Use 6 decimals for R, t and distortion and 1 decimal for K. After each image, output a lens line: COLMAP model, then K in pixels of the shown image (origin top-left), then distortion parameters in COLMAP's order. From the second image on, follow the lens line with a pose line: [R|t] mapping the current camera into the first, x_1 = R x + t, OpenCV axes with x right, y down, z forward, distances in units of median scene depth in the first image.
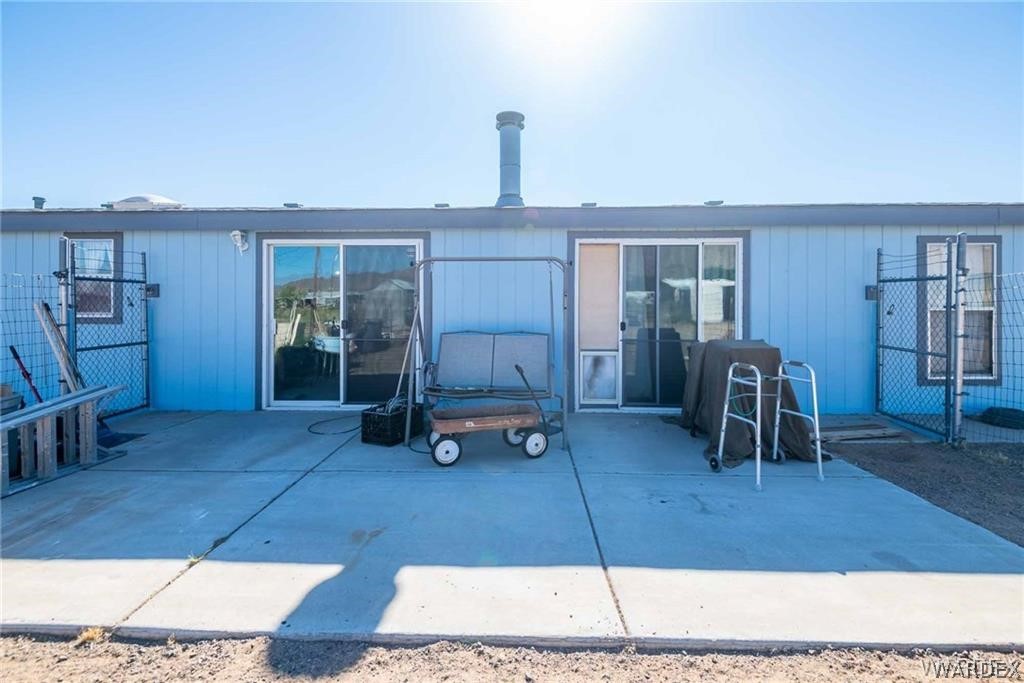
lens RADIAL K [[461.7, 0, 476.2], [0, 461.7, 307.8], [0, 0, 1]] dist [0.007481, -0.007871]
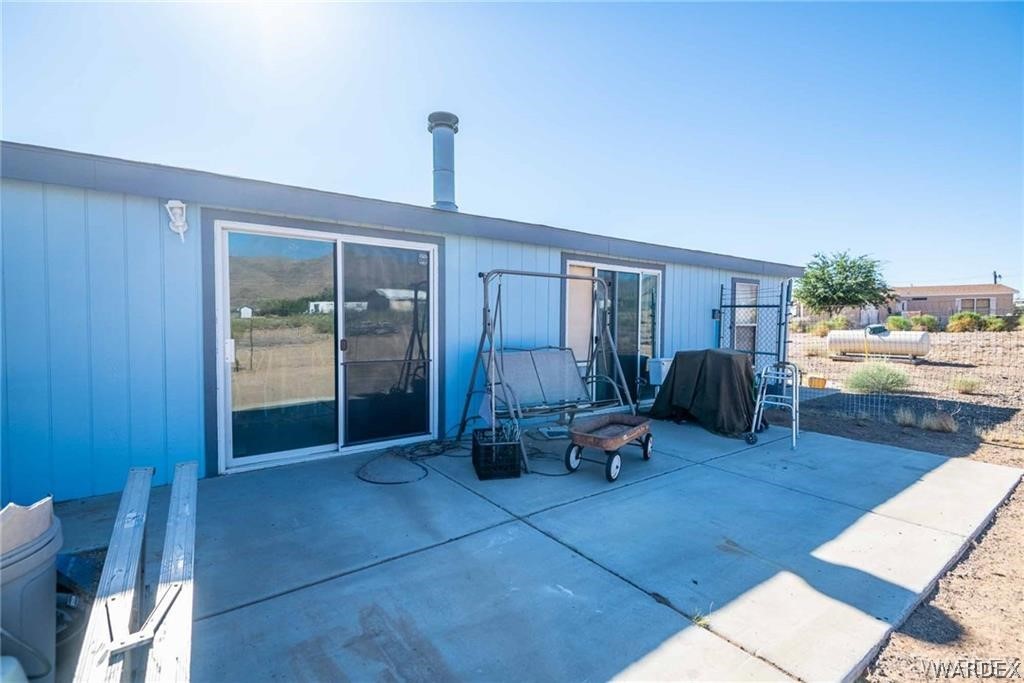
lens RADIAL K [[461.7, 0, 516.2], [0, 461.7, 349.4], [0, 0, 1]] dist [0.007481, -0.007871]
pose [[0.792240, -0.032442, 0.609346, -0.548290], [-0.005562, 0.998160, 0.060375, -0.005843], [-0.610184, -0.051221, 0.790602, 0.217030]]
